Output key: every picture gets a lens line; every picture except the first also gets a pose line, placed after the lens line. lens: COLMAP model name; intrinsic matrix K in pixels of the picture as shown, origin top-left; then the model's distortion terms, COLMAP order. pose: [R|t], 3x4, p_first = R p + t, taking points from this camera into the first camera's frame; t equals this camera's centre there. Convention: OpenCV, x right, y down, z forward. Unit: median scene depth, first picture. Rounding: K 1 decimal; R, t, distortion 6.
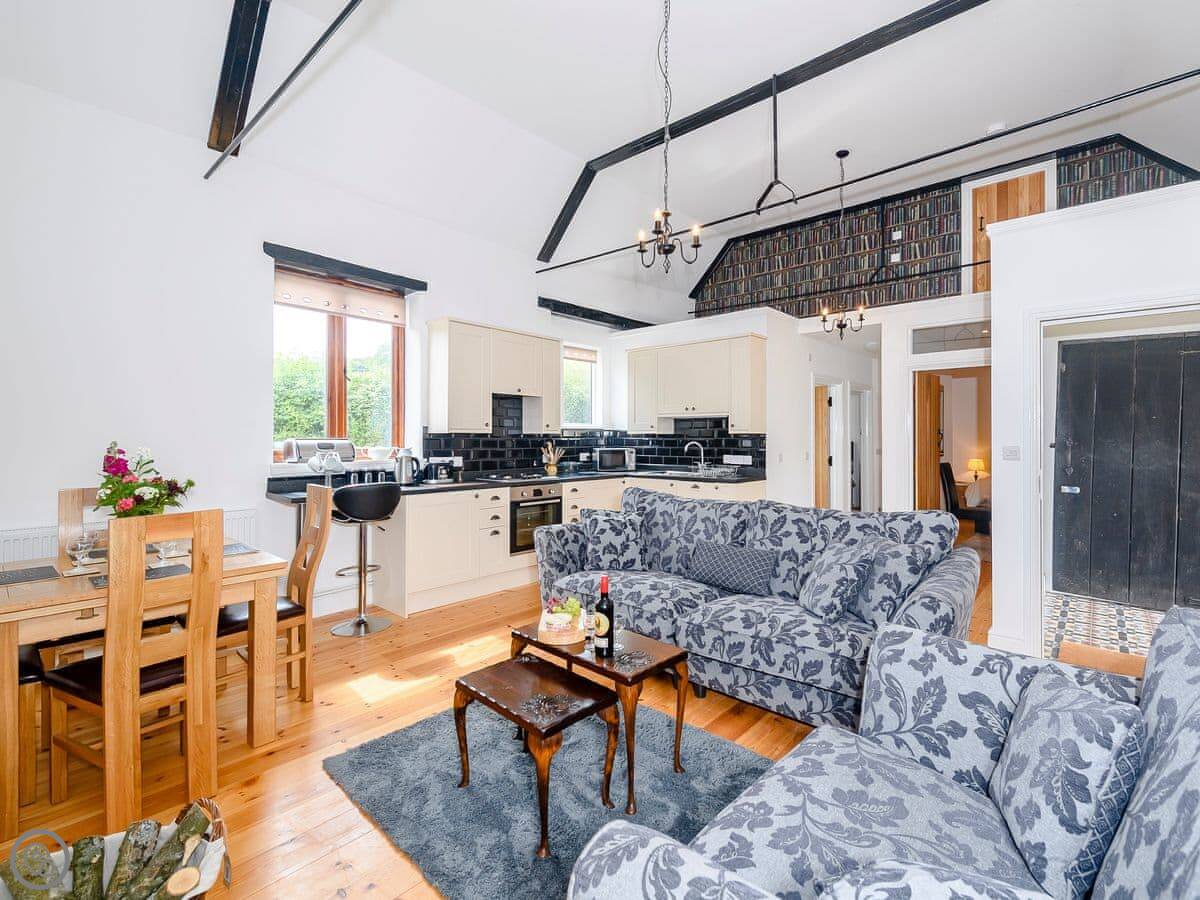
lens RADIAL K [[552.9, 0, 642.4], [0, 552.9, 438.5], [0, 0, 1]] dist [-0.001154, -0.000701]
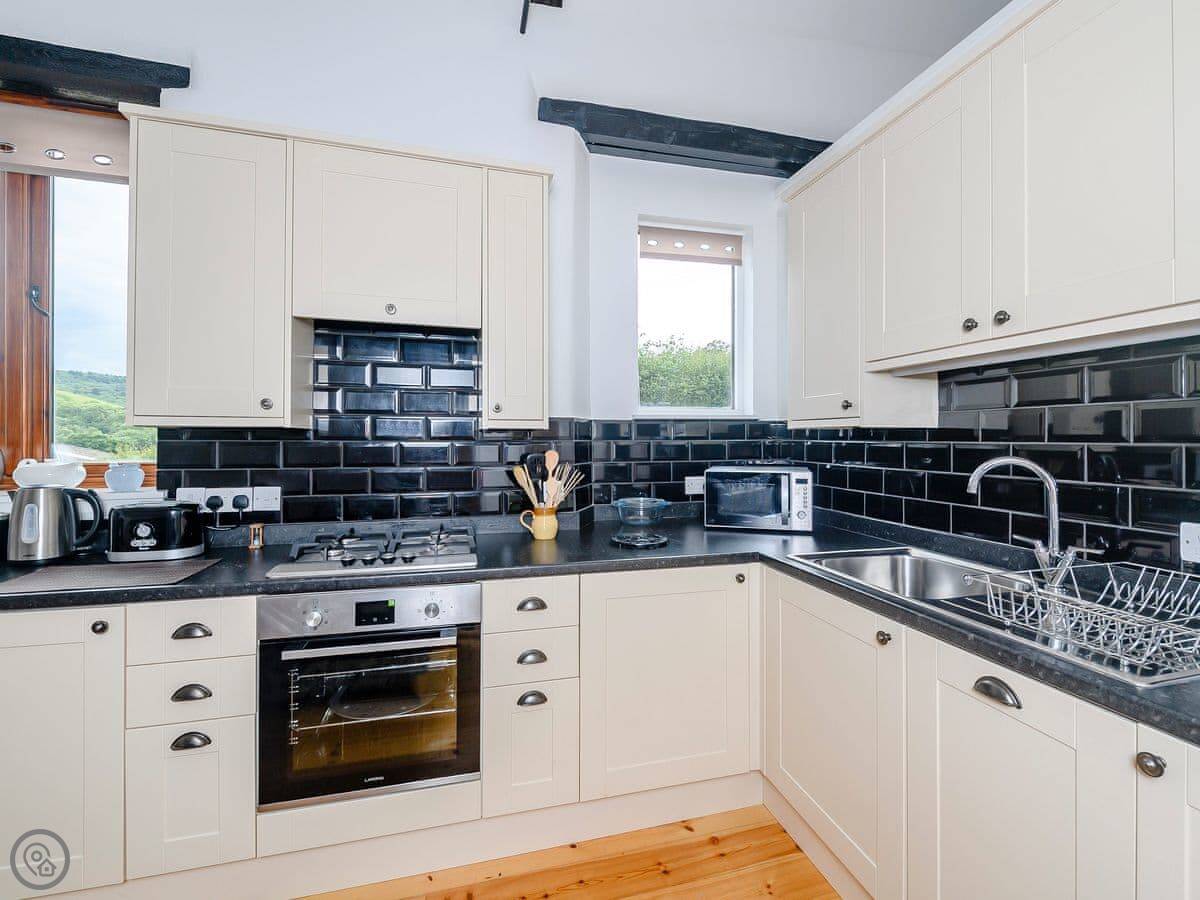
lens RADIAL K [[545.7, 0, 607.7], [0, 545.7, 434.9], [0, 0, 1]] dist [-0.001502, 0.000321]
pose [[0.817787, -0.001889, -0.575518, 0.102837], [-0.001425, 0.999985, -0.005307, -0.003043], [0.575520, 0.005160, 0.817772, 0.825957]]
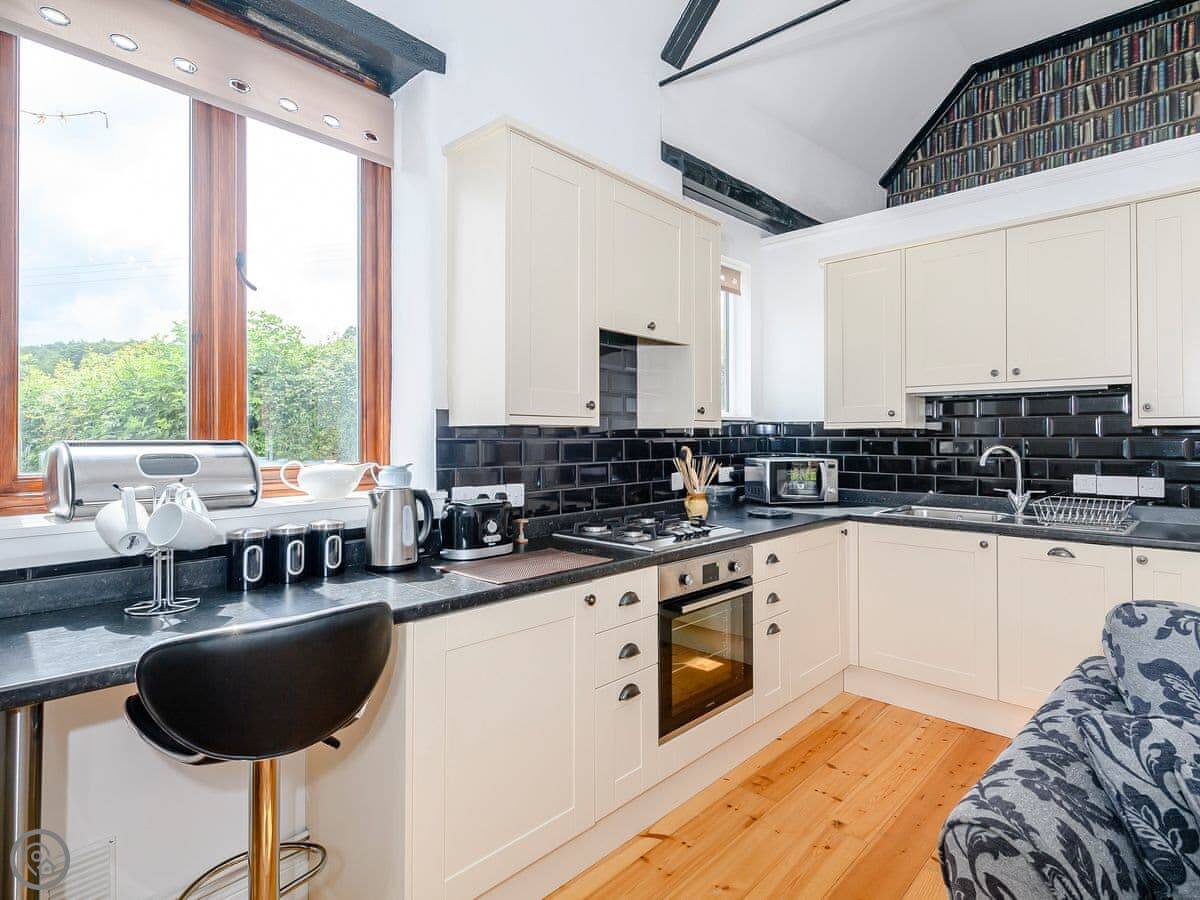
lens RADIAL K [[646.3, 0, 600.3], [0, 646.3, 431.7], [0, 0, 1]] dist [0.004822, -0.000362]
pose [[0.997440, -0.001872, -0.071488, -0.237429], [0.001314, 0.999968, -0.007858, -0.002023], [0.071500, 0.007744, 0.997411, 0.524669]]
